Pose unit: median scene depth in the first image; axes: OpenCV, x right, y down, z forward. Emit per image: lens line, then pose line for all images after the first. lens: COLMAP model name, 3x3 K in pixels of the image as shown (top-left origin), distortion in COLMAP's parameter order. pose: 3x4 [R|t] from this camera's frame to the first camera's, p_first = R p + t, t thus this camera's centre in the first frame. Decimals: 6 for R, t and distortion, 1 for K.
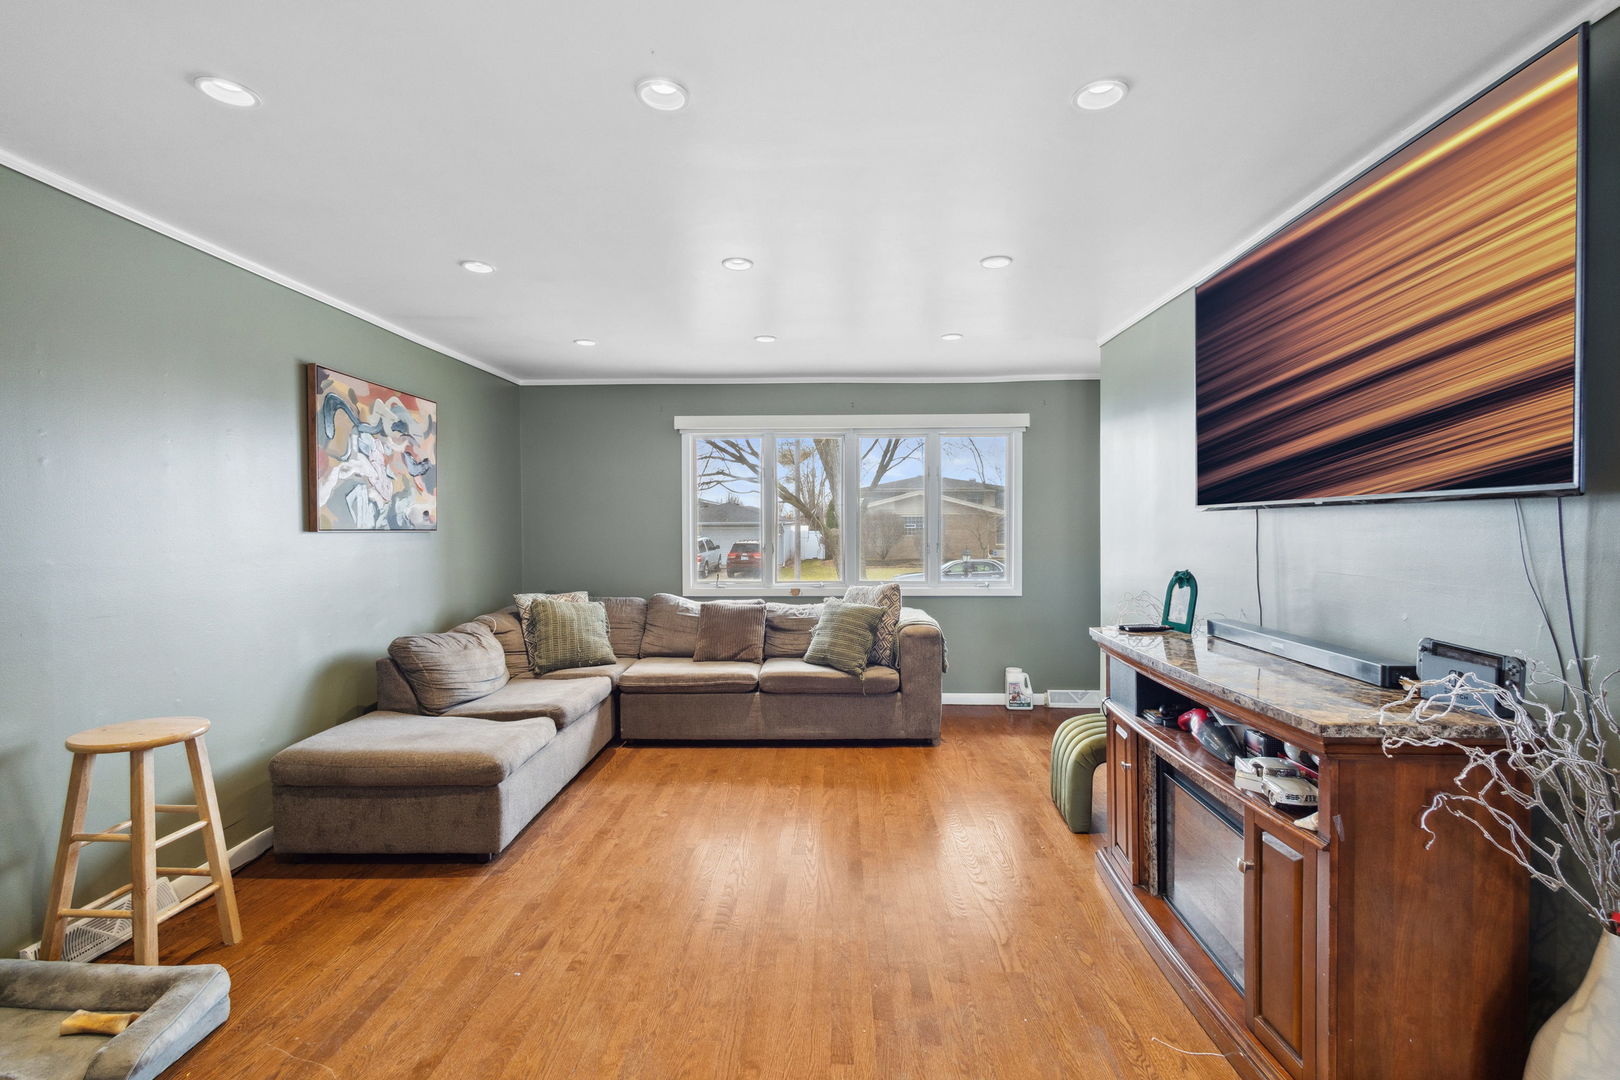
lens RADIAL K [[743.7, 0, 815.4], [0, 743.7, 533.3], [0, 0, 1]] dist [-0.000935, -0.000113]
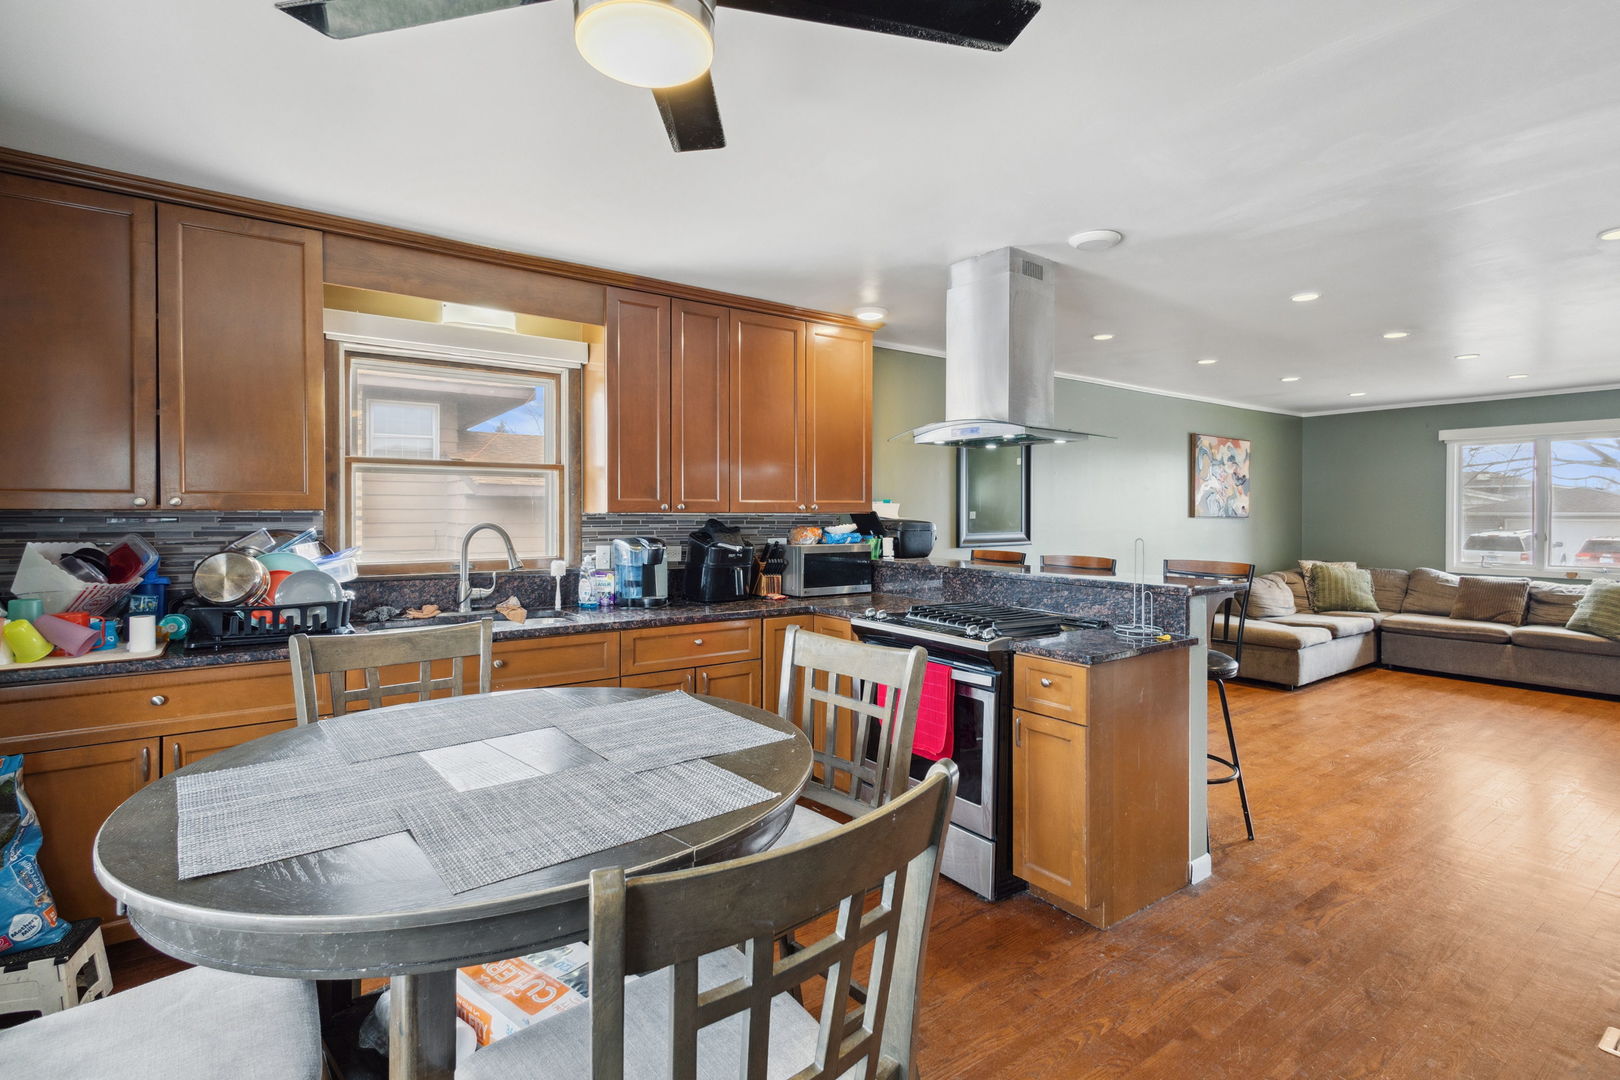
lens RADIAL K [[771.4, 0, 813.4], [0, 771.4, 516.1], [0, 0, 1]] dist [0.020110, -0.000789]
pose [[0.612210, 0.010191, -0.790630, 0.267927], [-0.015328, 0.999882, 0.001019, 0.005904], [0.790547, 0.011495, 0.612294, -0.836637]]
